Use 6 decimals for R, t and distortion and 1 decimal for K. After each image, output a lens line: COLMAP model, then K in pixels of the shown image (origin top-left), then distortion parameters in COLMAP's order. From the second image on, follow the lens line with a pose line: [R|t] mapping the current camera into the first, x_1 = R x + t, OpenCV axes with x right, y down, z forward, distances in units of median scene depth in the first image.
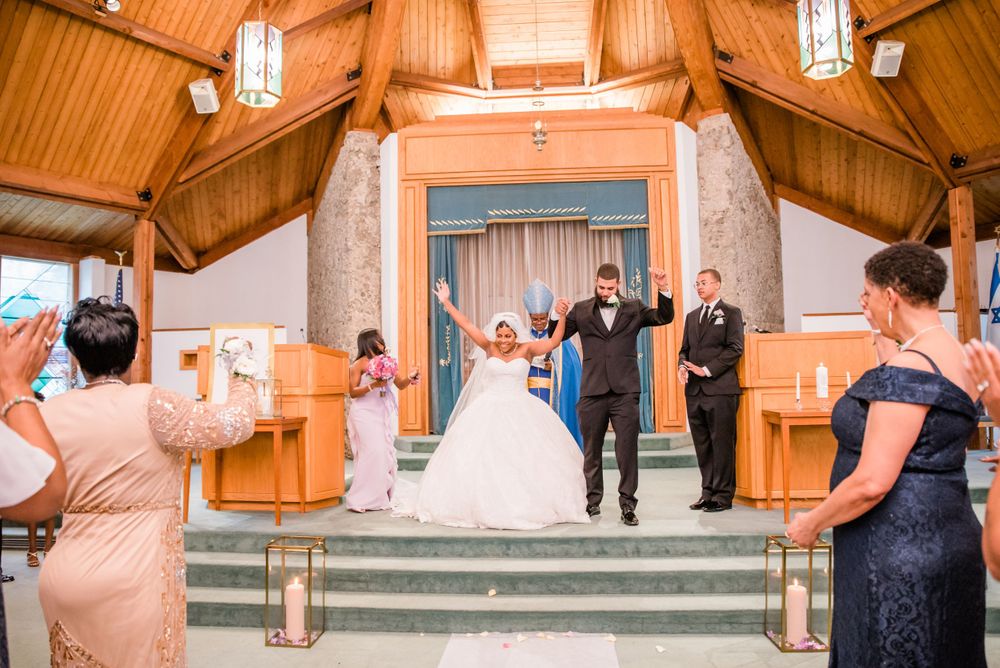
lens RADIAL K [[717.5, 0, 489.2], [0, 717.5, 336.7], [0, 0, 1]] dist [-0.133121, 0.095397]
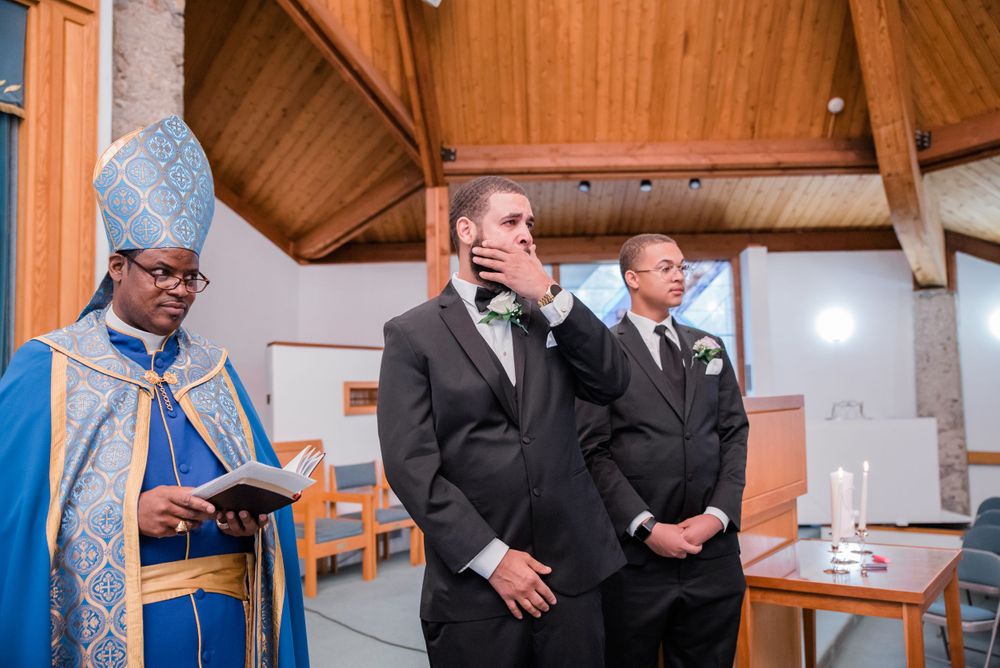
lens RADIAL K [[837.2, 0, 498.0], [0, 837.2, 334.5], [0, 0, 1]] dist [-0.085642, 0.125304]
pose [[0.464885, 0.076954, 0.882020, -0.074658], [-0.046465, 0.996963, -0.062492, -0.003932], [-0.884151, -0.011932, 0.467049, 0.507132]]
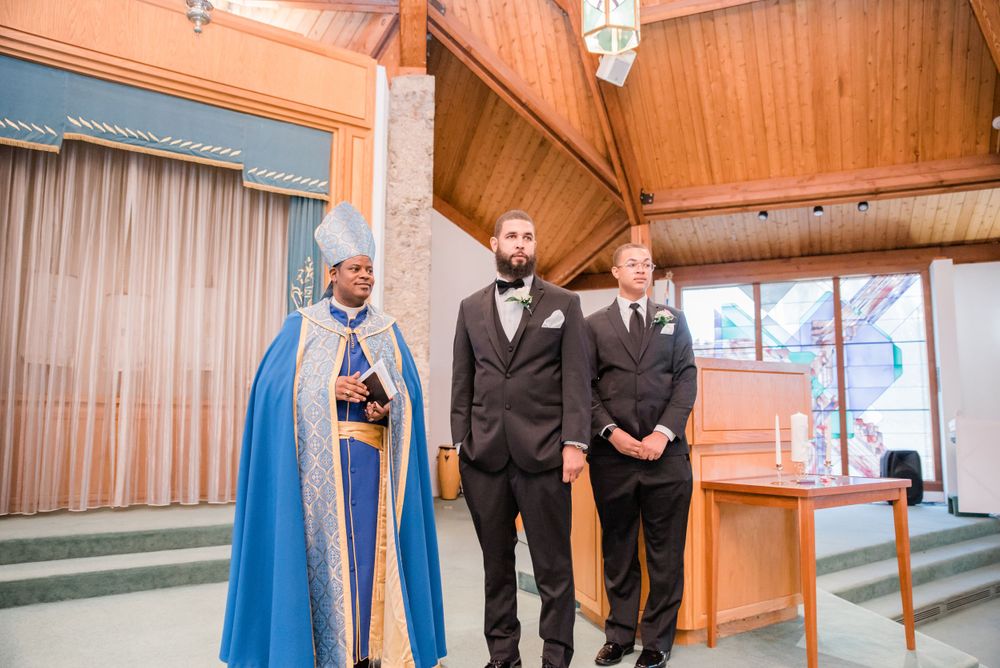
lens RADIAL K [[745.0, 0, 502.1], [0, 745.0, 338.4], [0, 0, 1]] dist [-0.125547, 0.132633]
pose [[0.757580, 0.091225, 0.646336, -0.096403], [-0.056929, 0.995647, -0.073800, 0.021074], [-0.650255, 0.019114, 0.759476, 0.353932]]
